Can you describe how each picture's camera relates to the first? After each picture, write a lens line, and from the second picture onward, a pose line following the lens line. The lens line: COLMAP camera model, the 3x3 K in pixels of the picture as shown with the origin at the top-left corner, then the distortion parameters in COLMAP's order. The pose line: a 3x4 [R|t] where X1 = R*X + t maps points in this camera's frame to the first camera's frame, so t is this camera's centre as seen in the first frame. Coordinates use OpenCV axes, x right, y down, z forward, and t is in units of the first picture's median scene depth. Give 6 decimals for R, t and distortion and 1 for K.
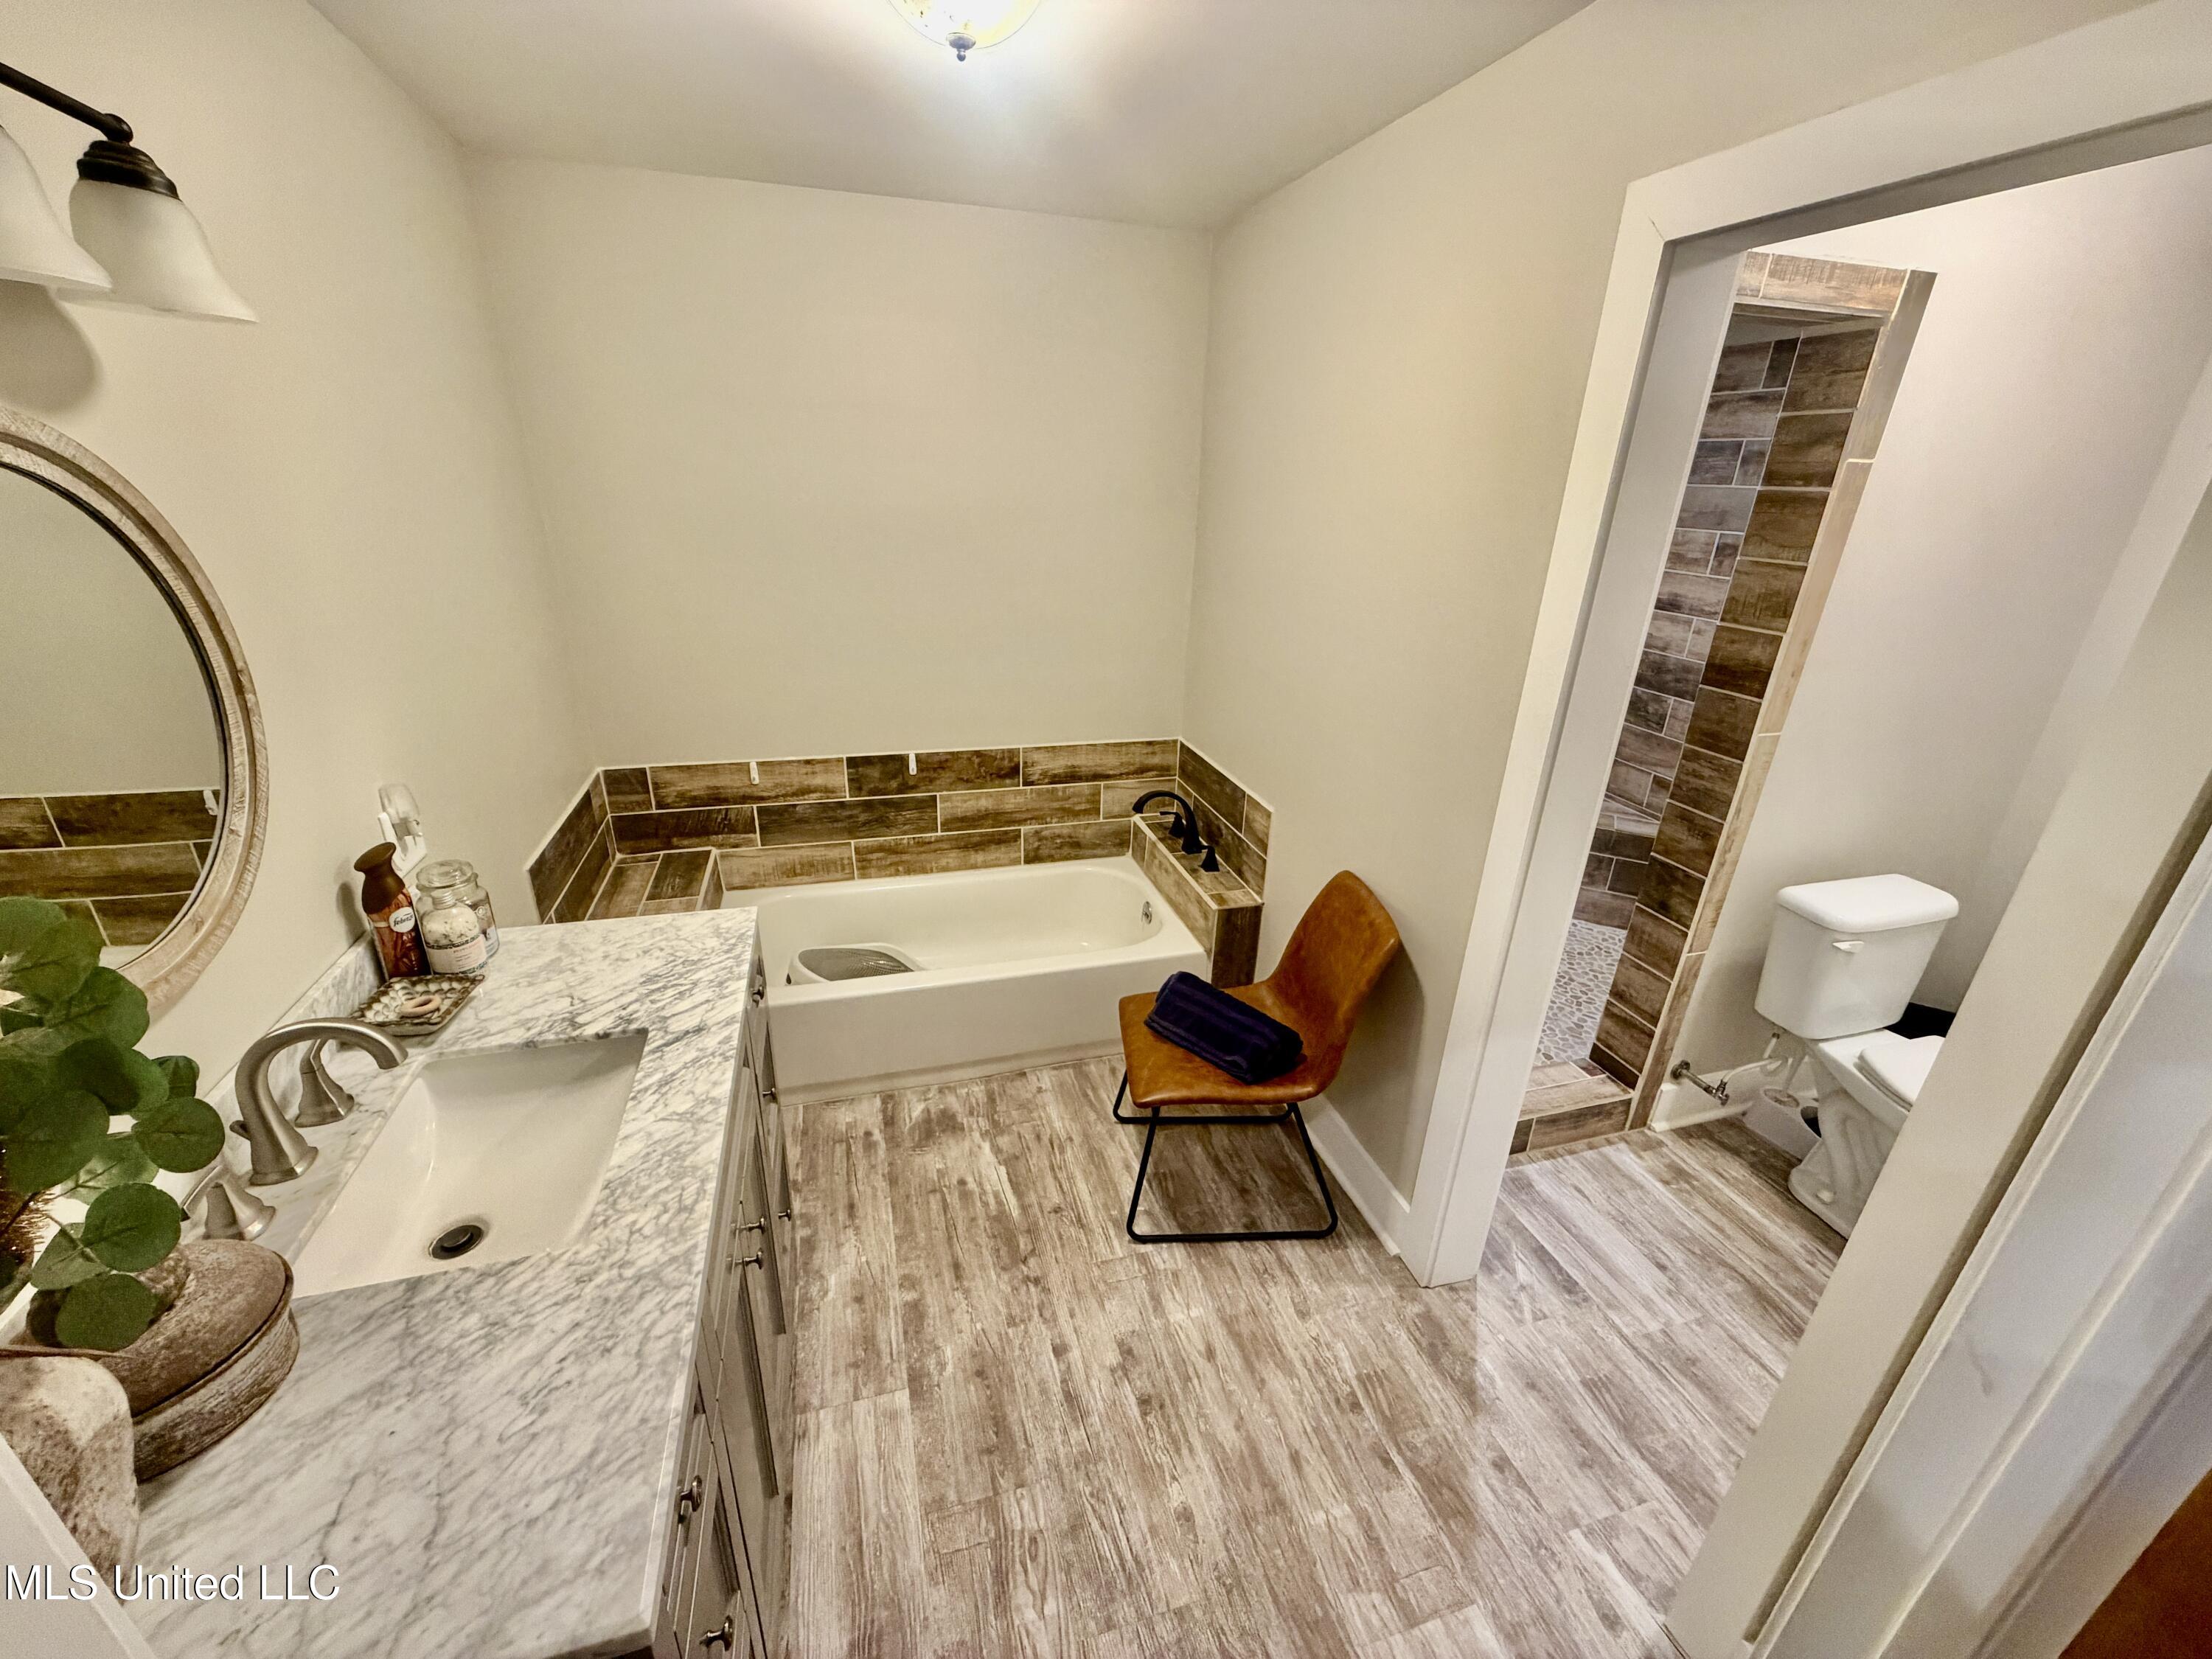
lens RADIAL K [[883.2, 0, 1098.9], [0, 883.2, 827.0], [0, 0, 1]] dist [0.000215, 0.000714]
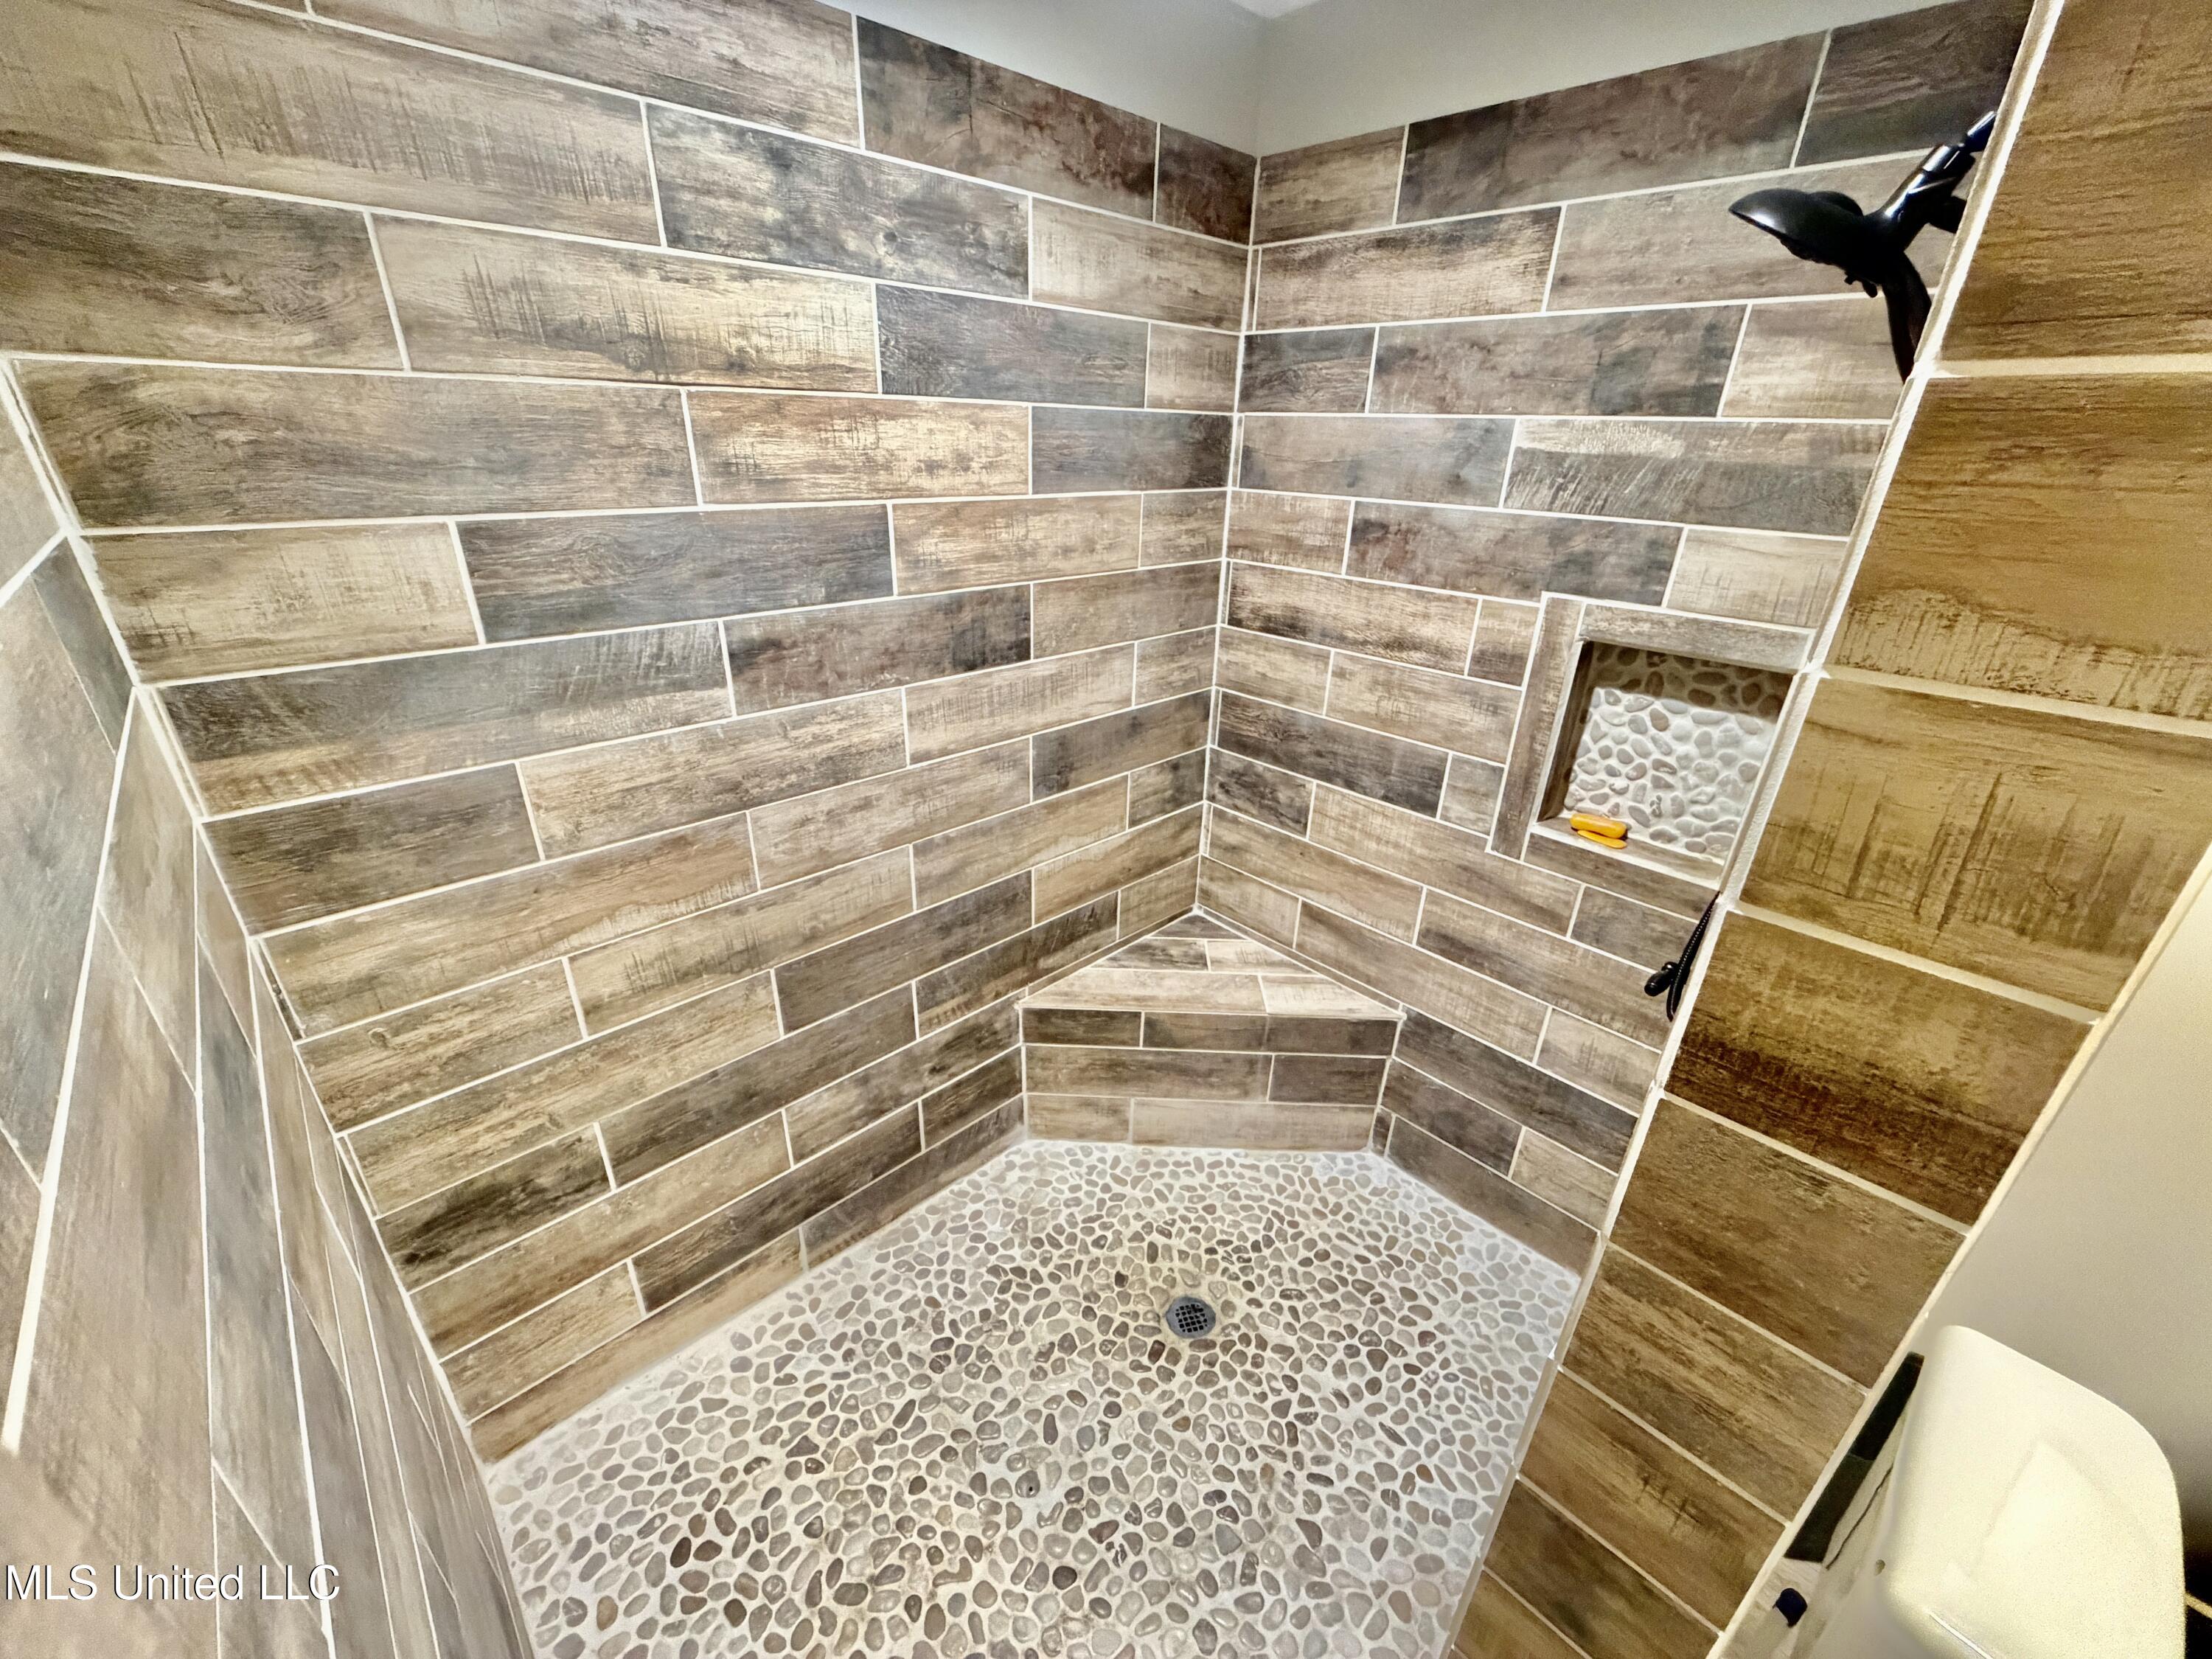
lens RADIAL K [[883.2, 0, 1098.9], [0, 883.2, 827.0], [0, 0, 1]] dist [0.000215, 0.000714]
pose [[0.886589, -0.194275, 0.419783, 0.275883], [0.173319, 0.980933, 0.087922, -0.200914], [-0.428860, -0.005194, 0.903356, 0.545634]]
